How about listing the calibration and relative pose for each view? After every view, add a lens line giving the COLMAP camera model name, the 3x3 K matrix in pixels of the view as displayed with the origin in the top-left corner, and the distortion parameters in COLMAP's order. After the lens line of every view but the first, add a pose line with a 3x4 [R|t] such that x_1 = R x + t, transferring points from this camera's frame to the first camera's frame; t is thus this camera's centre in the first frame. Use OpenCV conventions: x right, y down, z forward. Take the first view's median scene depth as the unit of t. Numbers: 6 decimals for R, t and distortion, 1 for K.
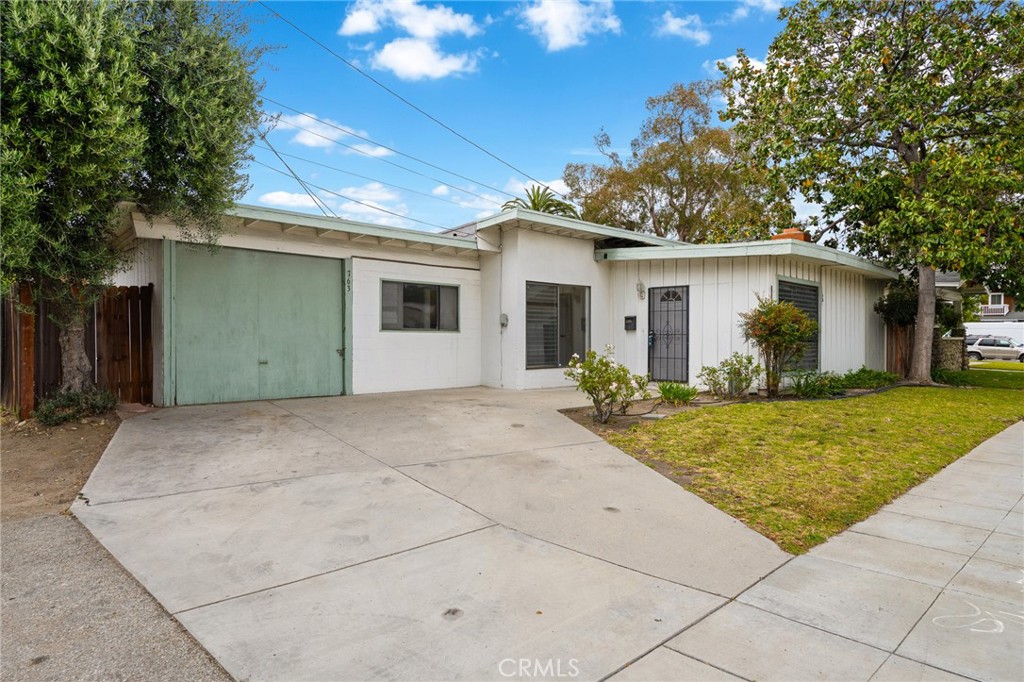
lens RADIAL K [[638.4, 0, 508.6], [0, 638.4, 340.2], [0, 0, 1]] dist [0.001632, -0.001930]
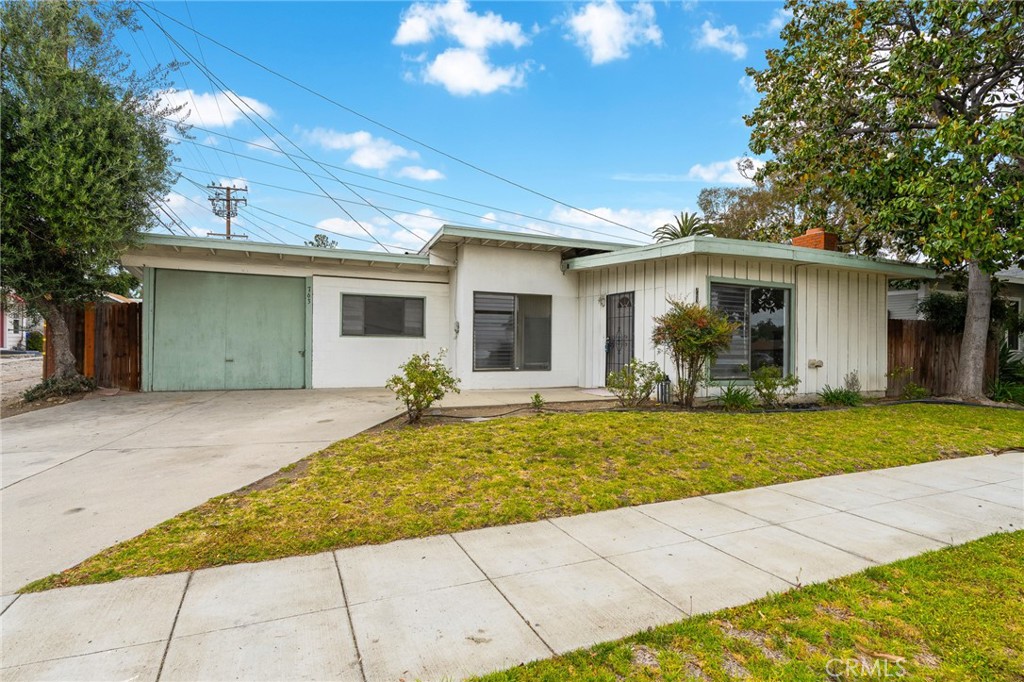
lens RADIAL K [[515.9, 0, 510.1], [0, 515.9, 343.3], [0, 0, 1]] dist [-0.001800, -0.000496]
pose [[0.935277, 0.004775, -0.353883, 0.440106], [-0.008555, 0.999922, -0.009119, 0.004756], [0.353812, 0.011556, 0.935245, 0.206178]]
